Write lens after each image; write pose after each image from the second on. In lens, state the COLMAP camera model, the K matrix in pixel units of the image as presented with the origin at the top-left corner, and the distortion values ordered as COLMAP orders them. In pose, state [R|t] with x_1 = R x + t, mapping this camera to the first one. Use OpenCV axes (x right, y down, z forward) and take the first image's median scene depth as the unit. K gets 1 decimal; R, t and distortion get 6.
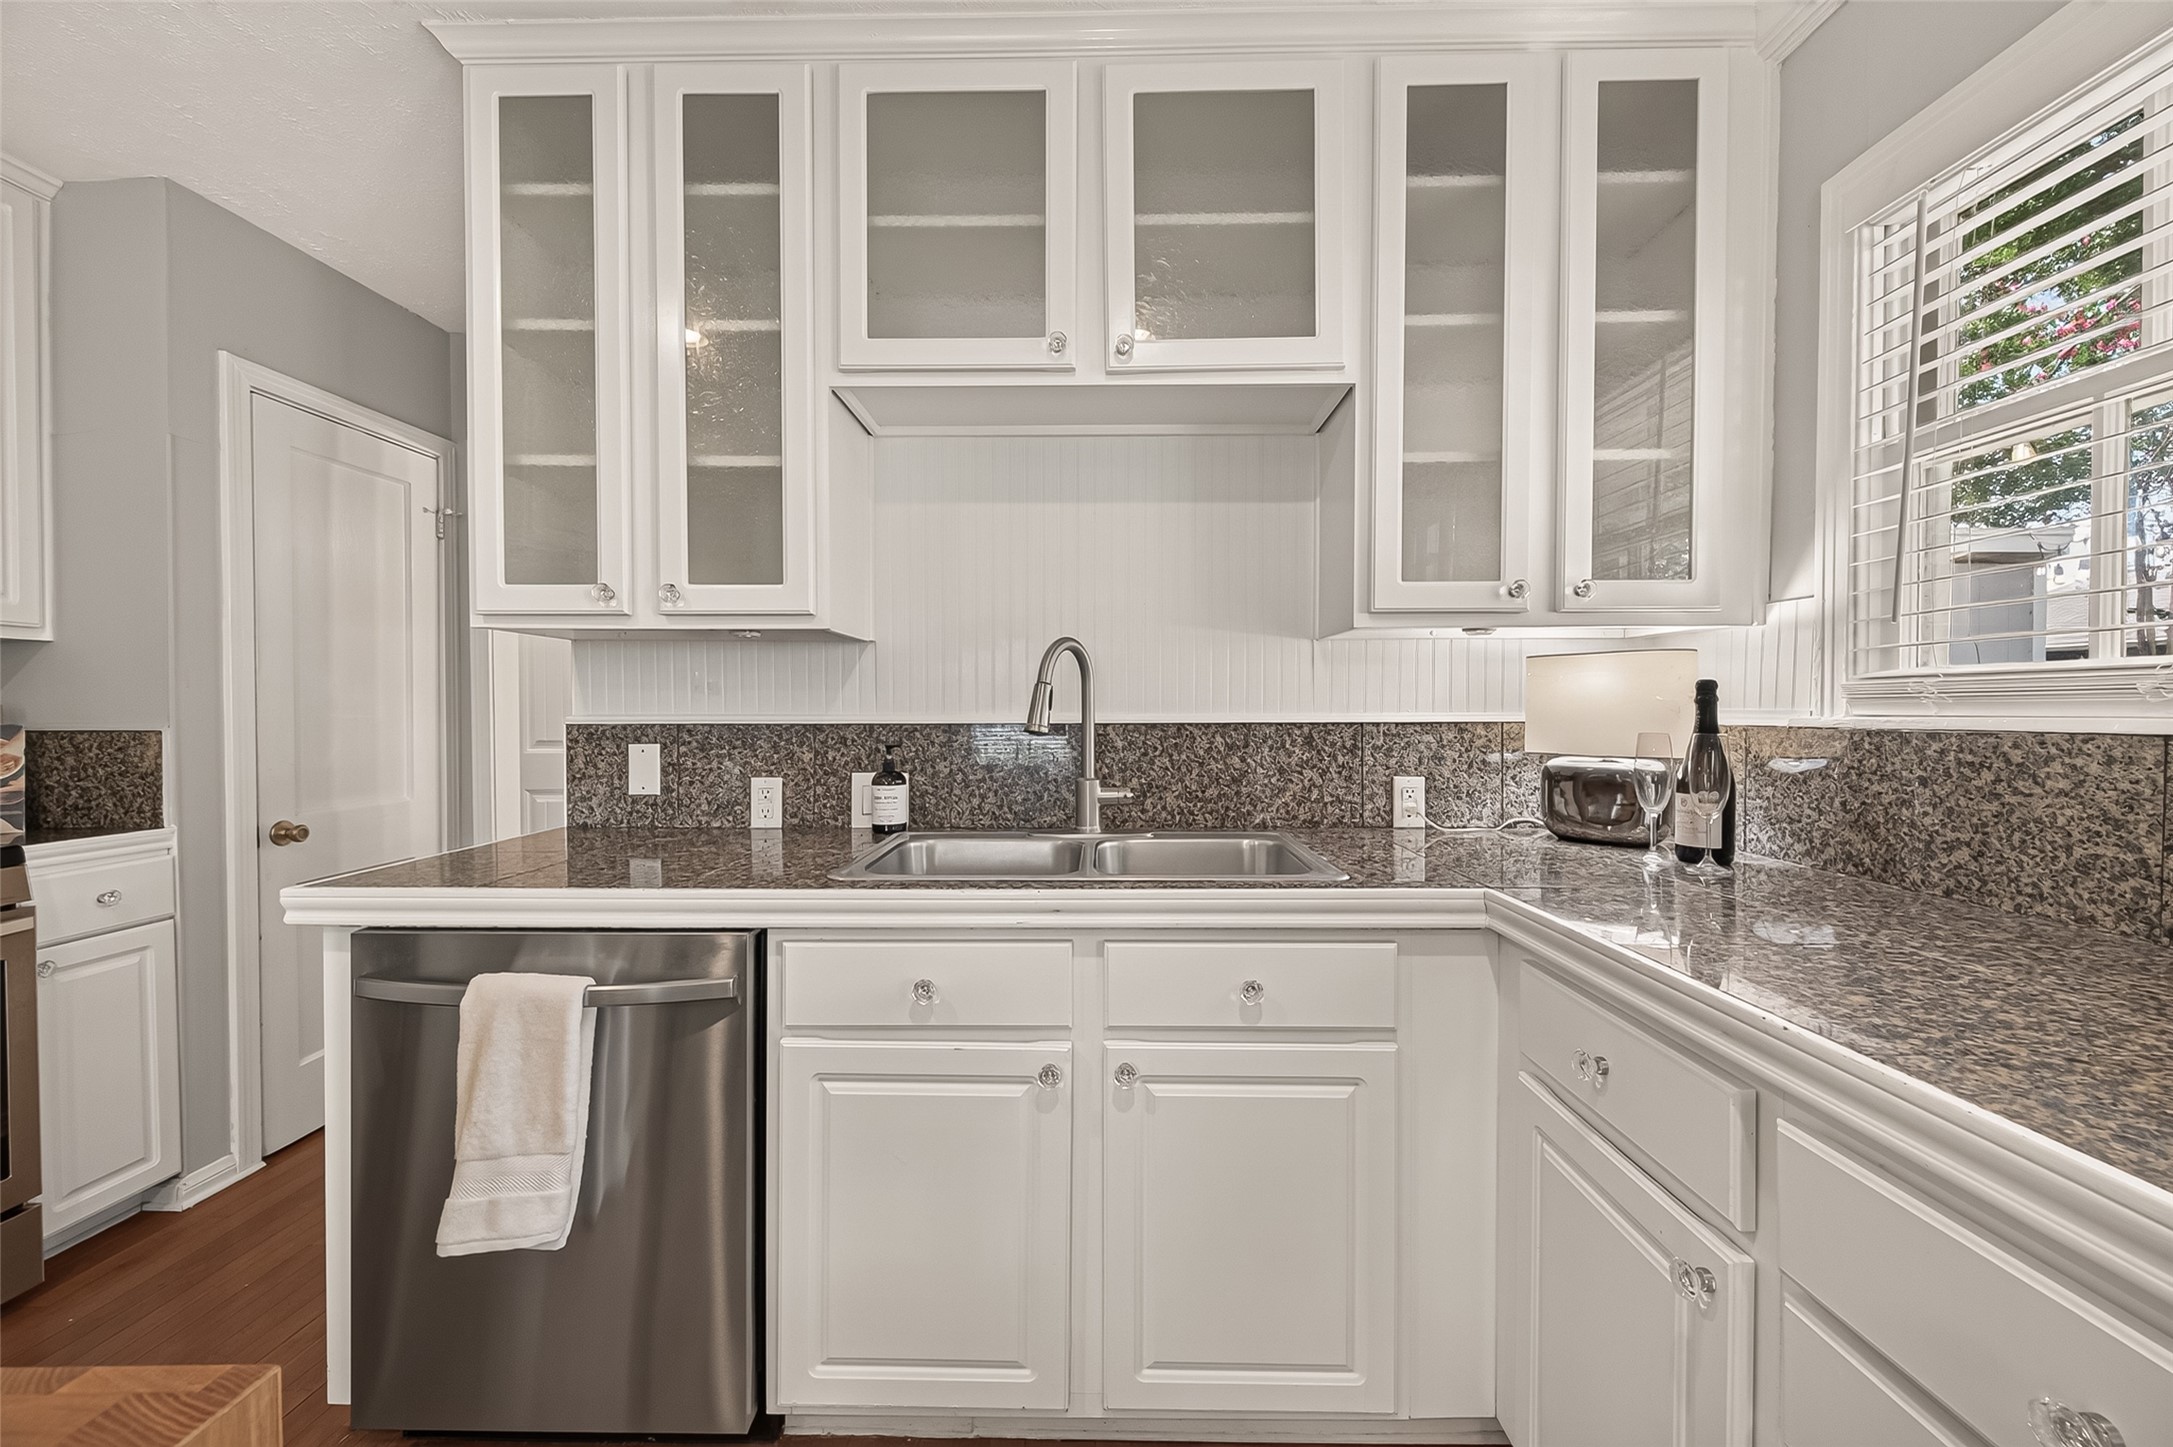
lens RADIAL K [[842.4, 0, 1090.3], [0, 842.4, 723.6], [0, 0, 1]] dist [0.002836, -0.000034]
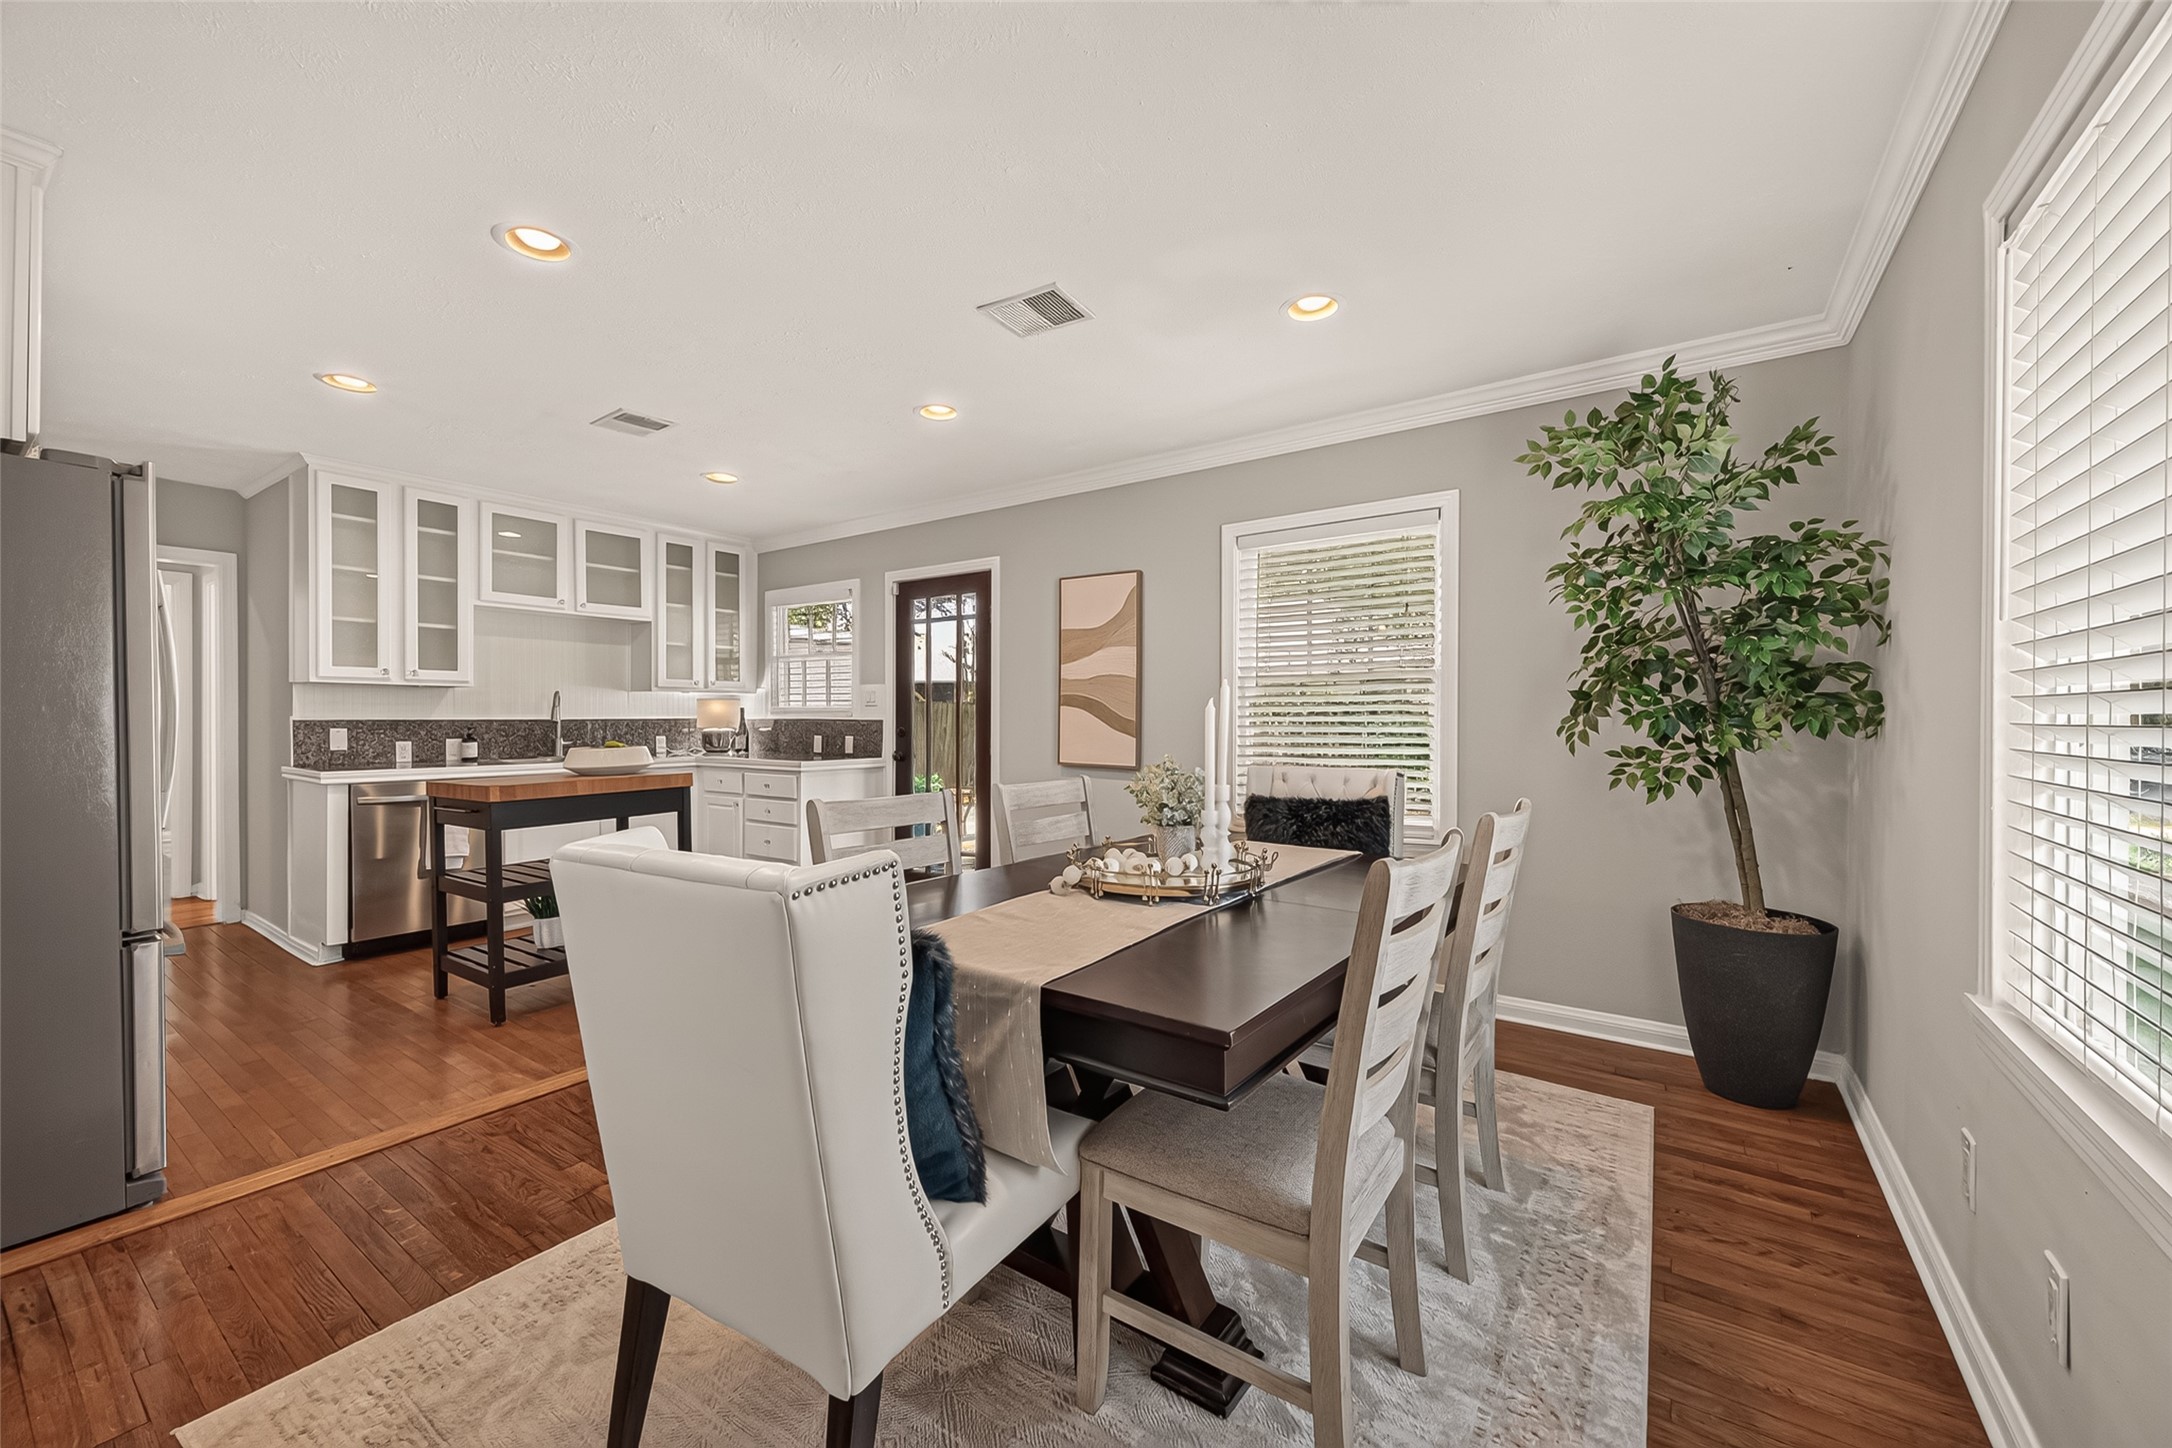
lens RADIAL K [[842.0, 0, 1089.8], [0, 842.0, 724.1], [0, 0, 1]] dist [0.002836, -0.000034]
pose [[0.563739, -0.006148, 0.825930, -1.328918], [0.012003, 0.999928, -0.000750, 0.039863], [-0.825866, 0.010337, 0.563772, -2.111571]]
